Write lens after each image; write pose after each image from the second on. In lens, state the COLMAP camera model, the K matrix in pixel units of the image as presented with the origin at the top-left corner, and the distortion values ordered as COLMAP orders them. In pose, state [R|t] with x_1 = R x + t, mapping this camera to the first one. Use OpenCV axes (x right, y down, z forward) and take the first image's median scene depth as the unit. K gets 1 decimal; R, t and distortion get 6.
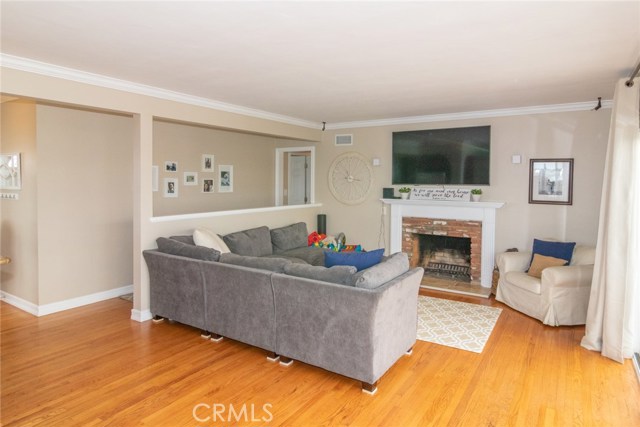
lens RADIAL K [[385.0, 0, 326.5], [0, 385.0, 191.3], [0, 0, 1]] dist [-0.003991, -0.000604]
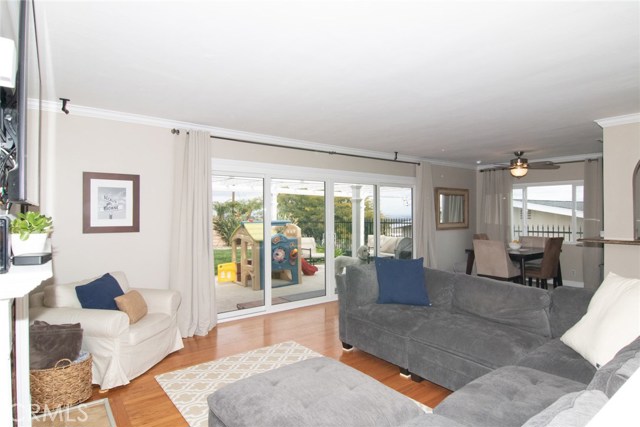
lens RADIAL K [[364.8, 0, 321.9], [0, 364.8, 211.4], [0, 0, 1]] dist [0.000058, 0.002315]
pose [[-0.935828, -0.008530, 0.352354, -0.071132], [0.001575, 0.999596, 0.028382, -0.022532], [-0.352453, 0.027116, -0.935436, 1.354991]]
